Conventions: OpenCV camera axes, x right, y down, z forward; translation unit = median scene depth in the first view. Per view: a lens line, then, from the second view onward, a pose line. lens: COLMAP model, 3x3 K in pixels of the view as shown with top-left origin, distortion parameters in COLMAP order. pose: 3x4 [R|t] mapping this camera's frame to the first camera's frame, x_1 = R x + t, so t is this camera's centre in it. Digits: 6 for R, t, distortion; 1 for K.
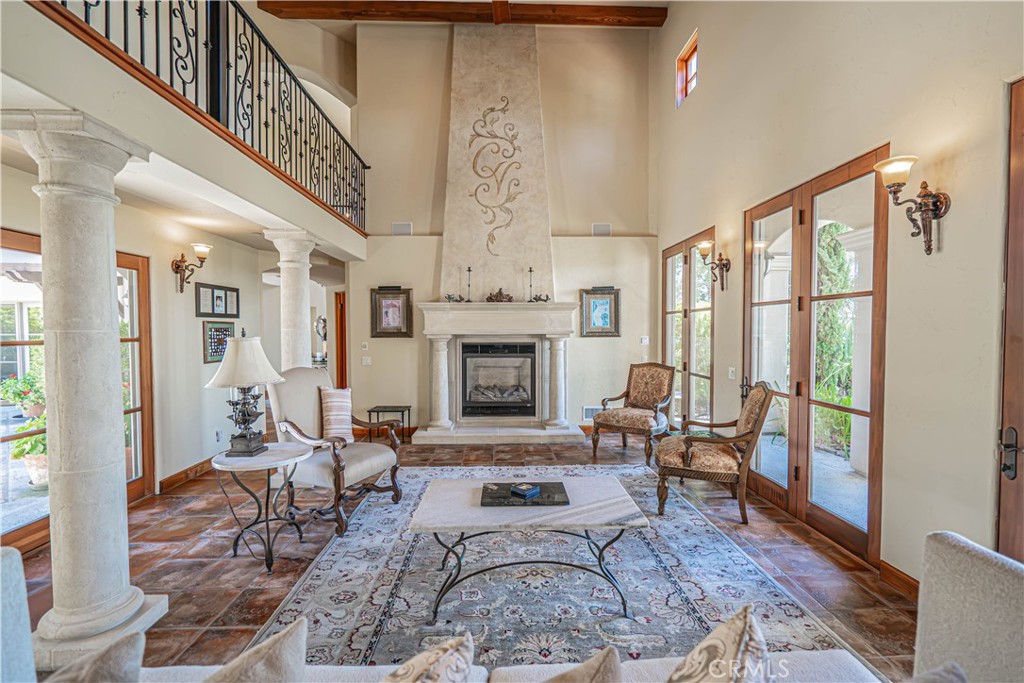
lens RADIAL K [[468.5, 0, 512.5], [0, 468.5, 344.2], [0, 0, 1]] dist [-0.004237, 0.000619]
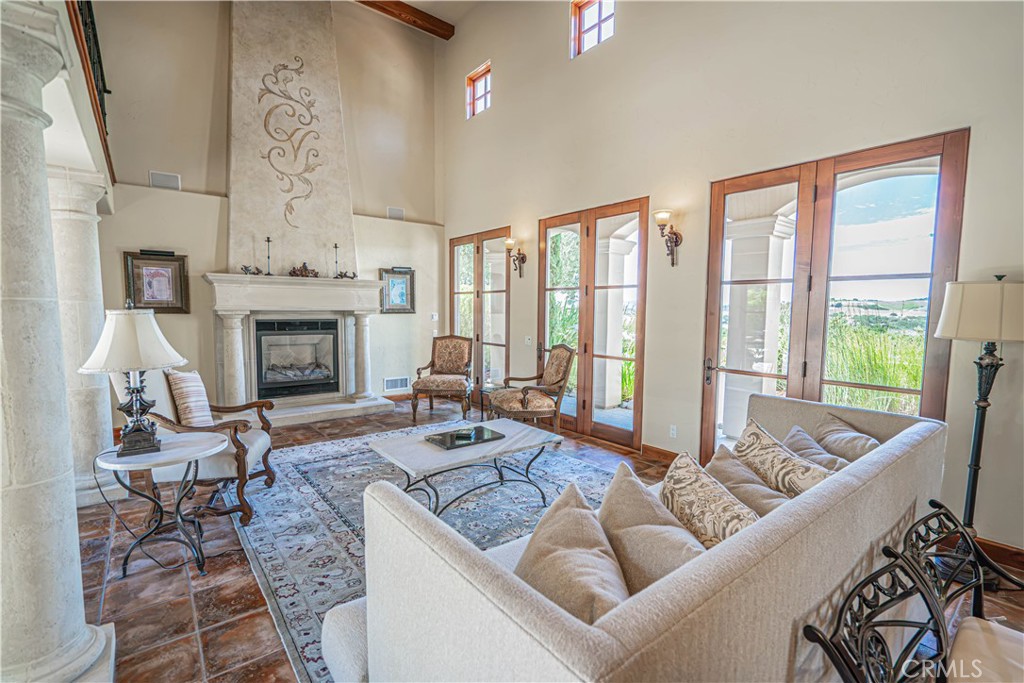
lens RADIAL K [[463.0, 0, 512.0], [0, 463.0, 346.3], [0, 0, 1]] dist [-0.001174, 0.000943]
pose [[0.801264, -0.038814, 0.597051, -0.258568], [0.008412, 0.998526, 0.053625, 0.005013], [-0.598252, -0.037945, 0.800409, -0.022923]]
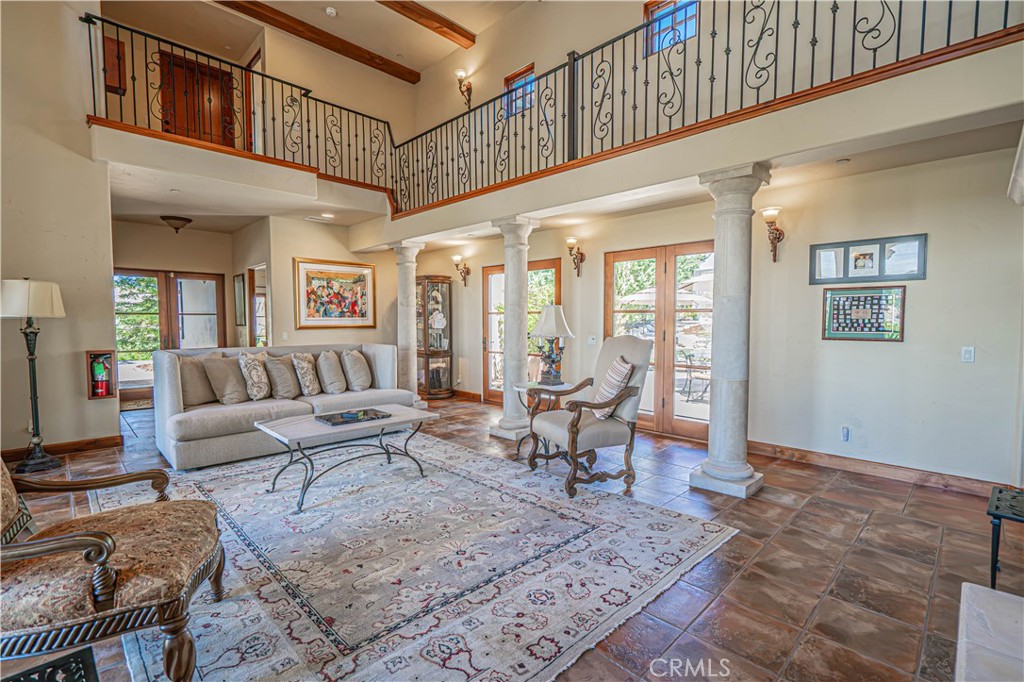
lens RADIAL K [[463.0, 0, 512.0], [0, 463.0, 345.8], [0, 0, 1]] dist [-0.001174, 0.000943]
pose [[-0.734629, 0.034700, -0.677581, 0.254742], [-0.019885, 0.997161, 0.072625, 0.002539], [0.678178, 0.066826, -0.731853, 0.980458]]
